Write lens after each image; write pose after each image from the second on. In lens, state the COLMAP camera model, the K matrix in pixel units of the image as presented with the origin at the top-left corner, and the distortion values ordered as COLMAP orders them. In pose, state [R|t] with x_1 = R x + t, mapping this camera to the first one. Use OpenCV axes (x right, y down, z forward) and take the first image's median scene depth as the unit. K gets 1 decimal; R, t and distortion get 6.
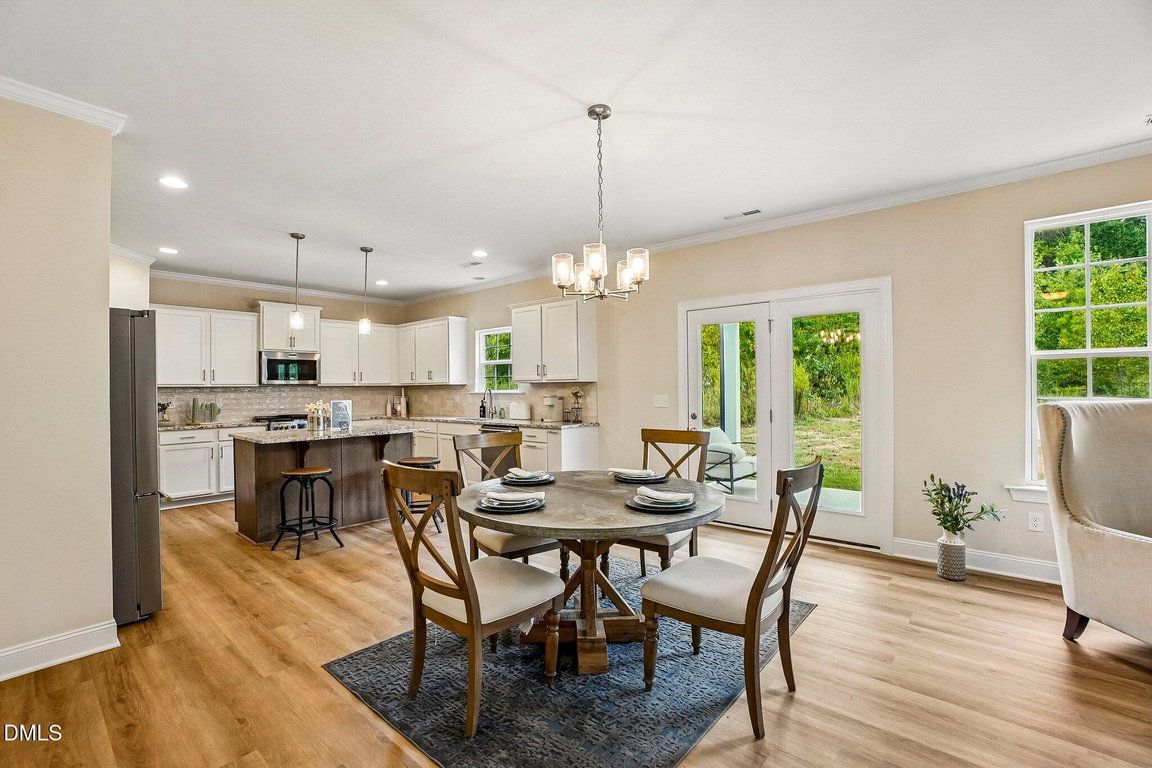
lens RADIAL K [[517.2, 0, 576.0], [0, 517.2, 384.0], [0, 0, 1]] dist [-0.085156, 0.033699]
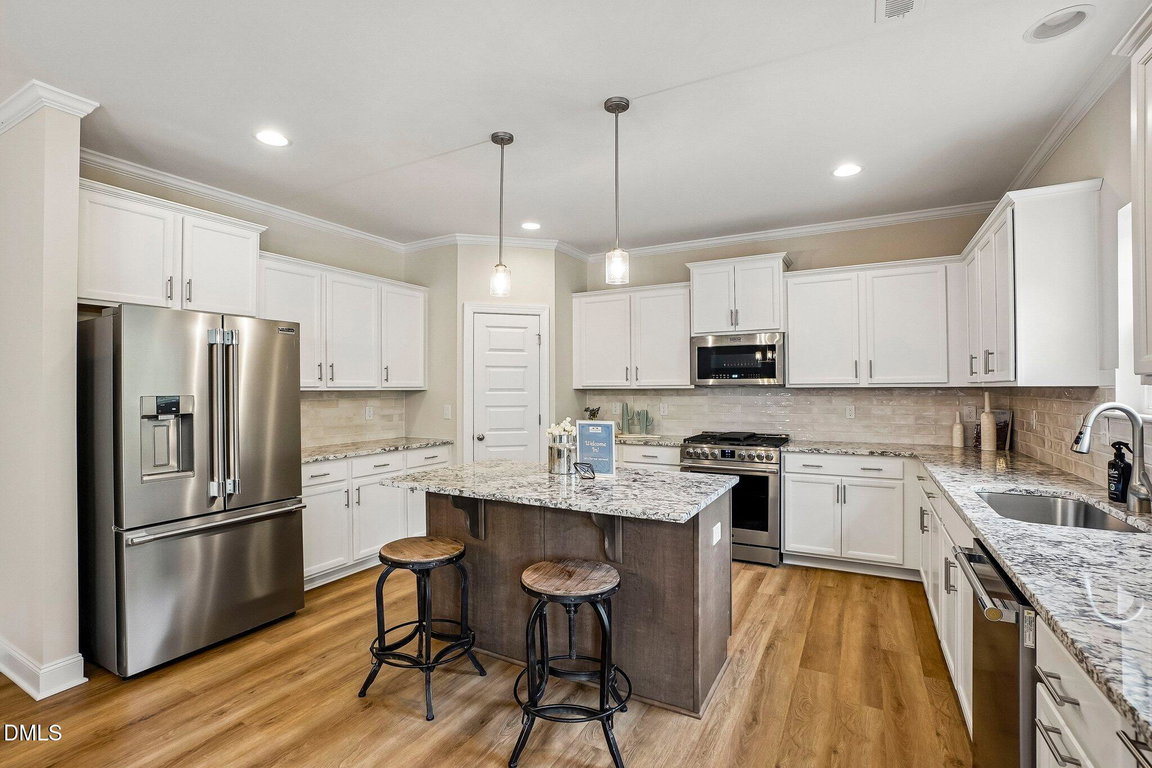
lens RADIAL K [[534.0, 0, 563.1], [0, 534.0, 385.3], [0, 0, 1]] dist [-0.052239, 0.019333]
pose [[0.185207, 0.004936, -0.982687, 0.051462], [0.009417, 0.999933, 0.006798, -0.006153], [0.982654, -0.010513, 0.185148, 0.707982]]
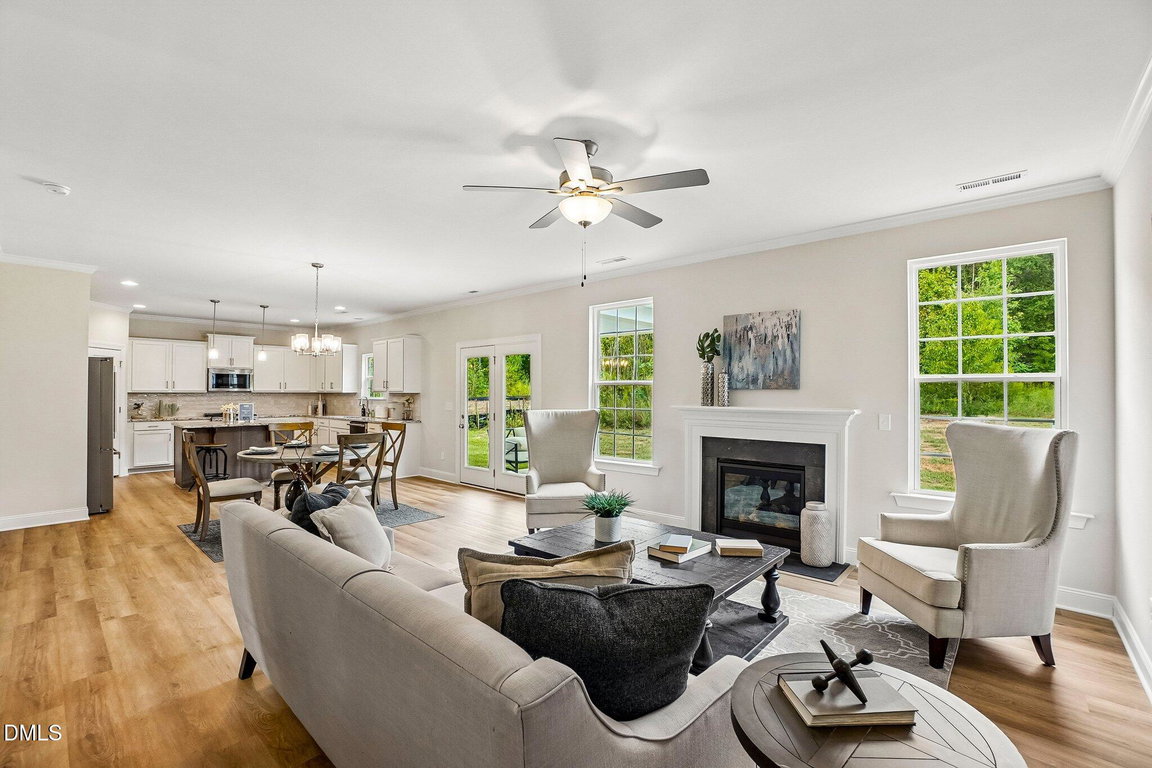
lens RADIAL K [[517.2, 0, 576.0], [0, 517.2, 384.0], [0, 0, 1]] dist [-0.085156, 0.033699]
pose [[0.999654, 0.012081, -0.023350, 0.477120], [-0.012254, 0.999899, -0.007265, -0.022773], [0.023260, 0.007549, 0.999701, -0.421380]]
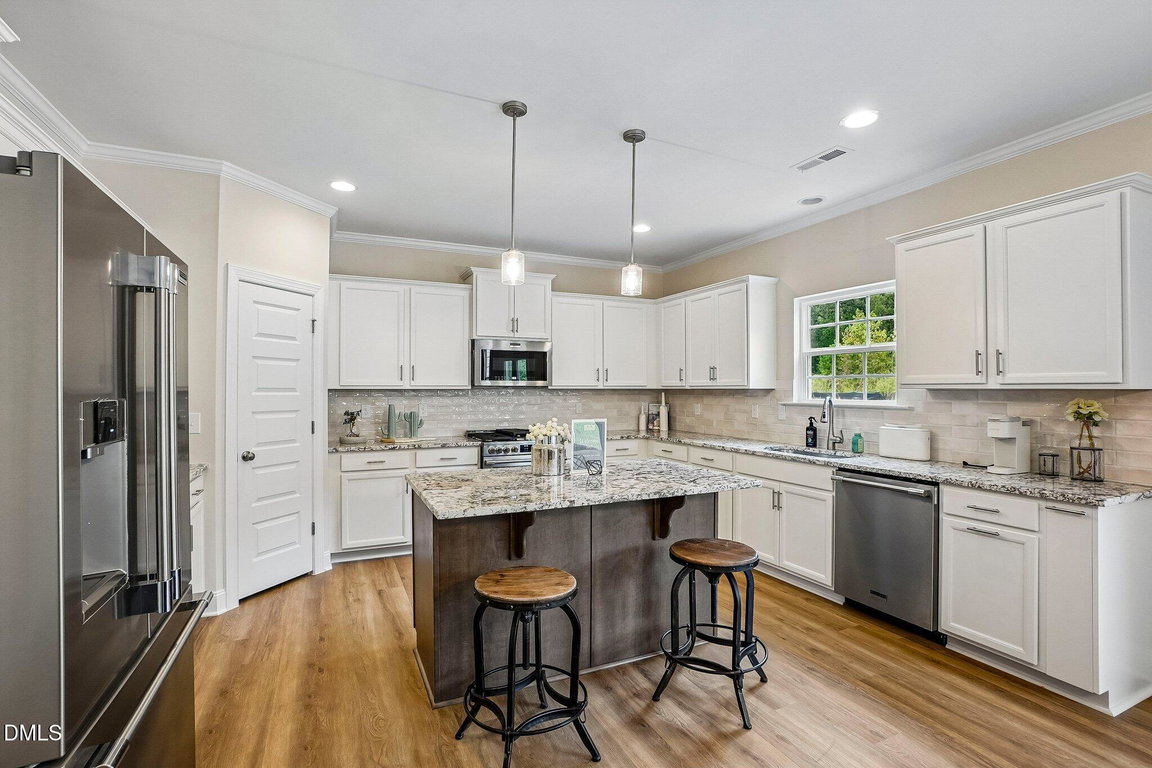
lens RADIAL K [[534.0, 0, 563.1], [0, 534.0, 385.3], [0, 0, 1]] dist [-0.052239, 0.019333]
pose [[0.904305, 0.009184, -0.426788, -0.199691], [-0.007865, 0.999957, 0.004852, -0.005140], [0.426815, -0.001031, 0.904338, 0.386759]]
